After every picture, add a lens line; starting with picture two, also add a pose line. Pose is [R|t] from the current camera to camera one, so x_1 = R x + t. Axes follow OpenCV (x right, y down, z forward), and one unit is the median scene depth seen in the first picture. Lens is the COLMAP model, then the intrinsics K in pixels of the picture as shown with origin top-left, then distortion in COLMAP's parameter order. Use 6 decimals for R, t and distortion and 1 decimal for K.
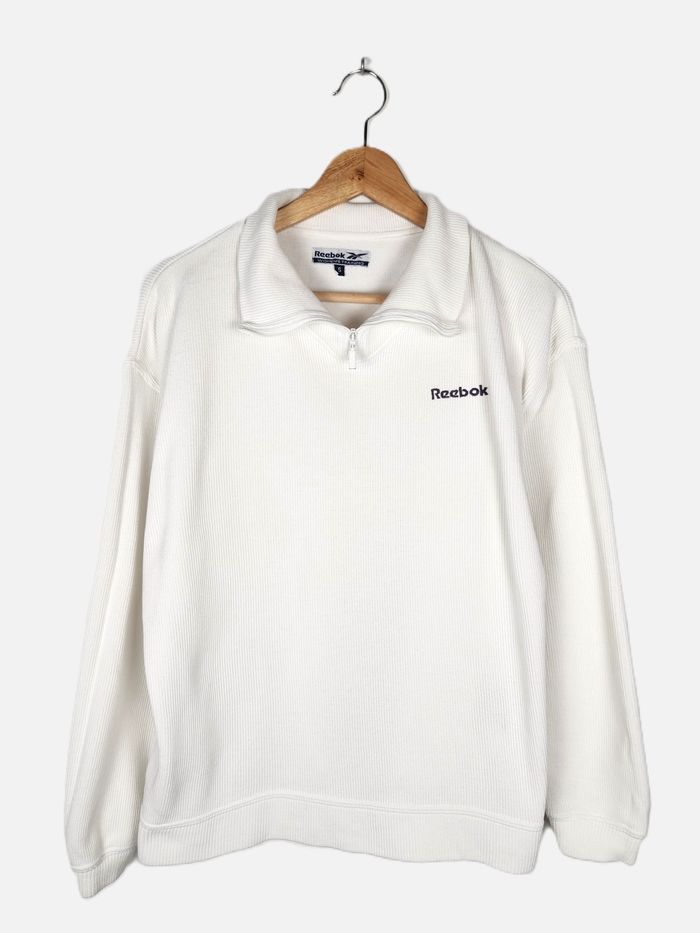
lens RADIAL K [[664.2, 0, 347.7], [0, 664.2, 495.9], [0, 0, 1]] dist [-0.007439, -0.010223]
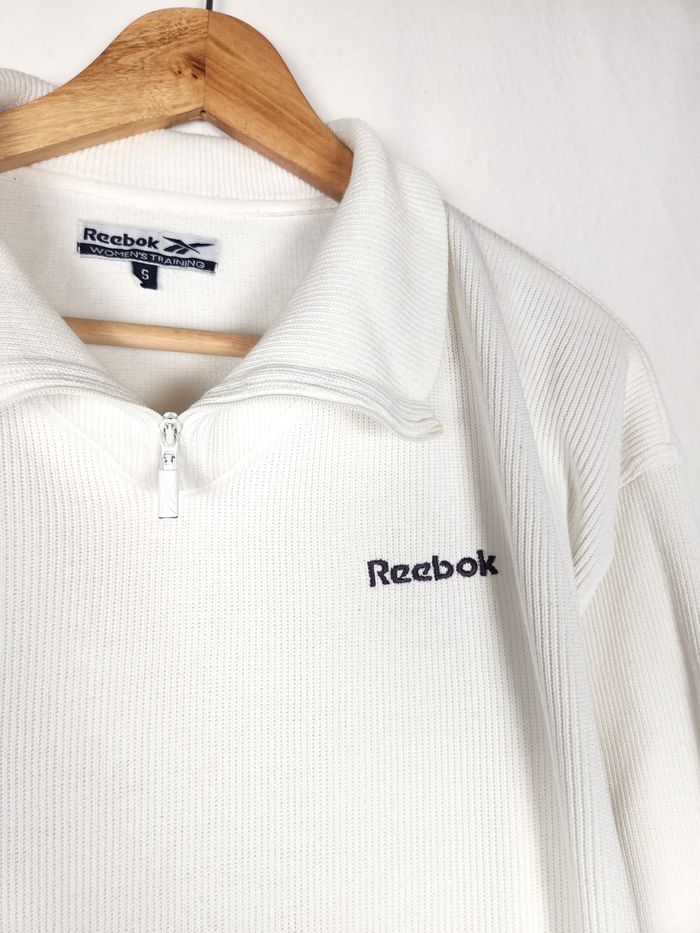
lens RADIAL K [[664.2, 0, 347.7], [0, 664.2, 495.9], [0, 0, 1]] dist [-0.007439, -0.010223]
pose [[0.979934, 0.003897, 0.199285, 0.030958], [0.019916, 0.992891, -0.117349, -0.153142], [-0.198325, 0.118964, 0.972890, 0.595430]]
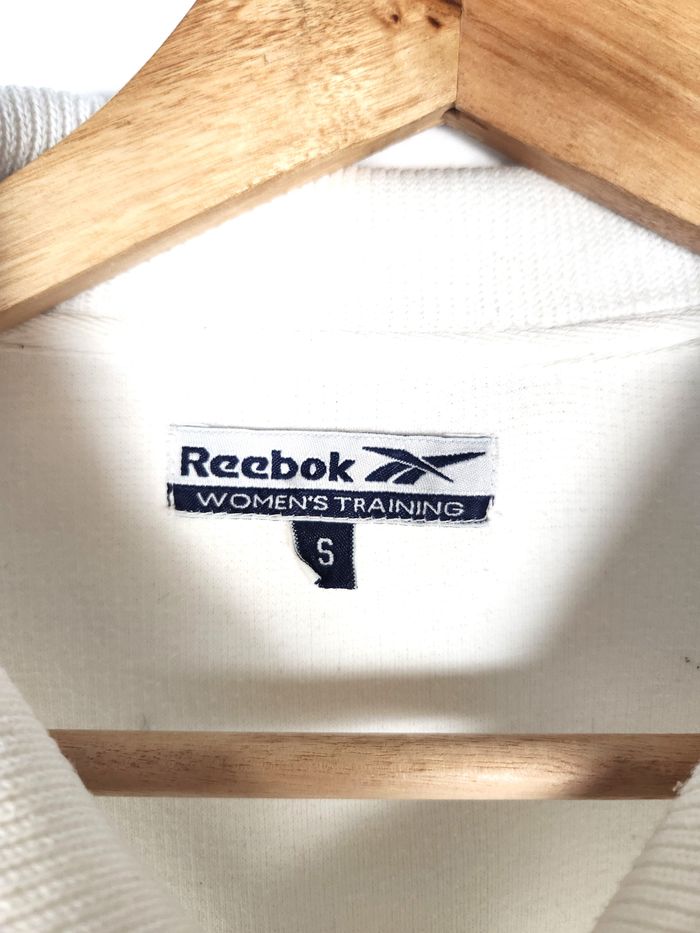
lens RADIAL K [[674.3, 0, 350.0], [0, 674.3, 466.5], [0, 0, 1]] dist [-0.010581, -0.007228]
pose [[0.999690, -0.019292, -0.015763, -0.002612], [0.018828, 0.999400, -0.029064, -0.365278], [0.016314, 0.028758, 0.999453, 0.841524]]
